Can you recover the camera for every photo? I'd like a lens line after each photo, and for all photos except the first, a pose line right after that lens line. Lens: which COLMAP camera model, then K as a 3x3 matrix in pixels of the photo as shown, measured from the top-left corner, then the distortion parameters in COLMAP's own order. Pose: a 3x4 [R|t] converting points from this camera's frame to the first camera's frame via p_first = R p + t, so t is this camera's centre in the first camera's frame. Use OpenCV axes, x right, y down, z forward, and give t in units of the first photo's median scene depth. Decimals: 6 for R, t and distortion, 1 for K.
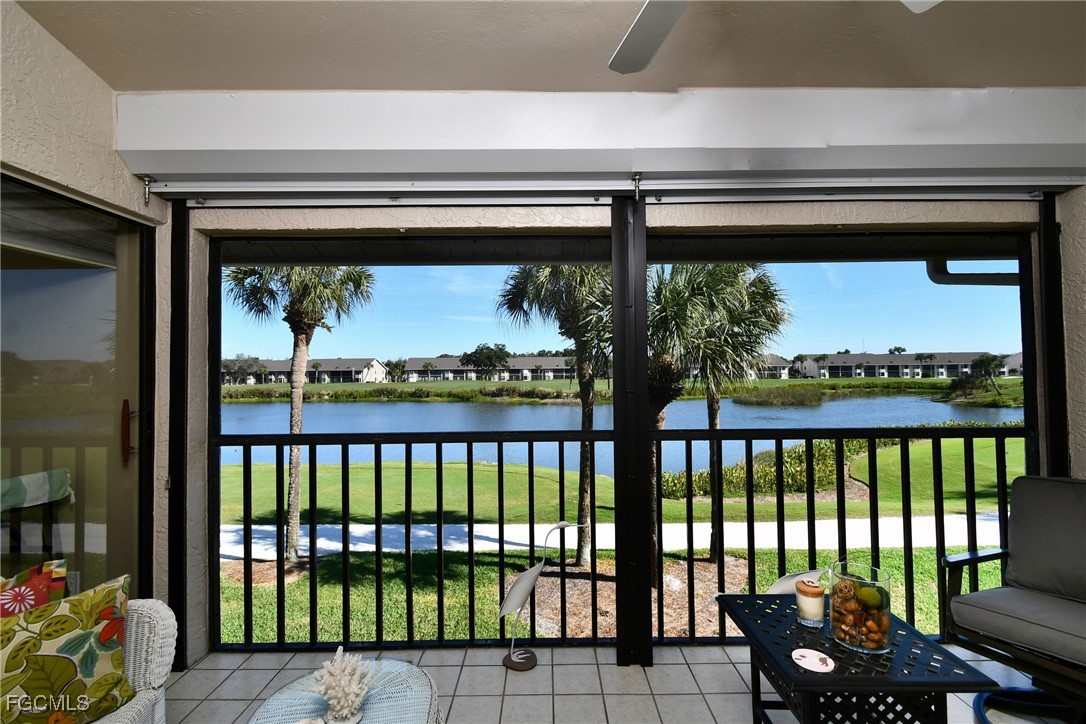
lens RADIAL K [[478.0, 0, 542.1], [0, 478.0, 366.6], [0, 0, 1]] dist [0.005180, -0.003240]
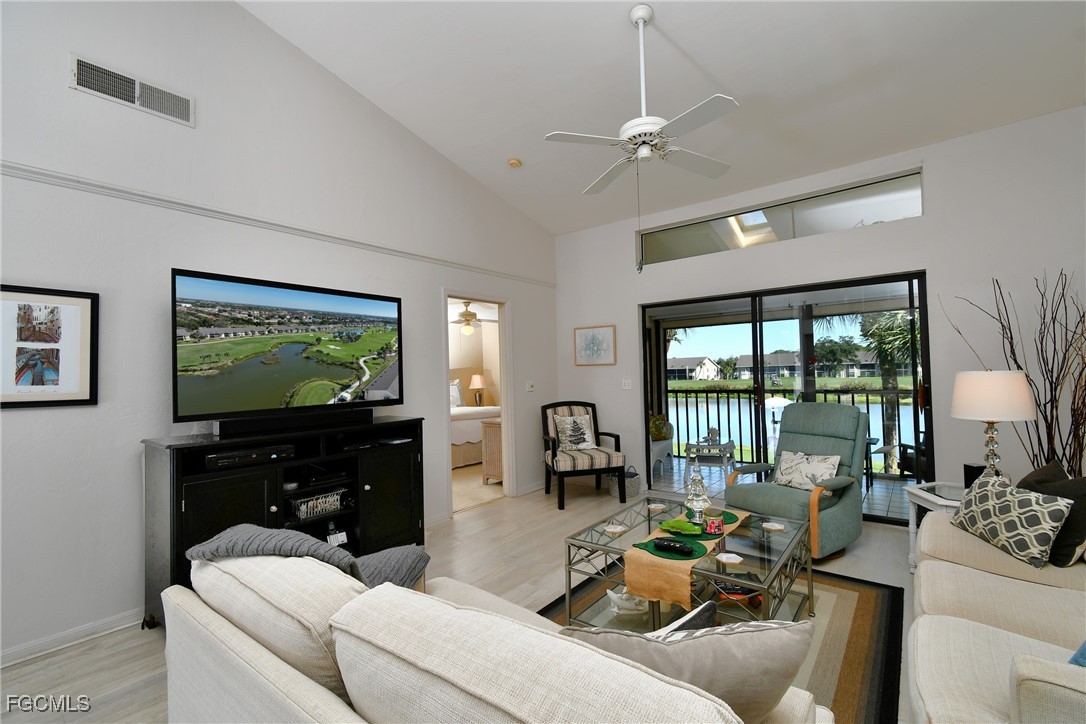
lens RADIAL K [[478.0, 0, 550.5], [0, 478.0, 361.1], [0, 0, 1]] dist [0.005180, -0.003240]
pose [[0.795131, -0.028117, -0.605785, 0.145009], [0.023764, 0.999602, -0.015203, -0.004162], [0.605972, -0.002308, 0.795483, -0.453999]]
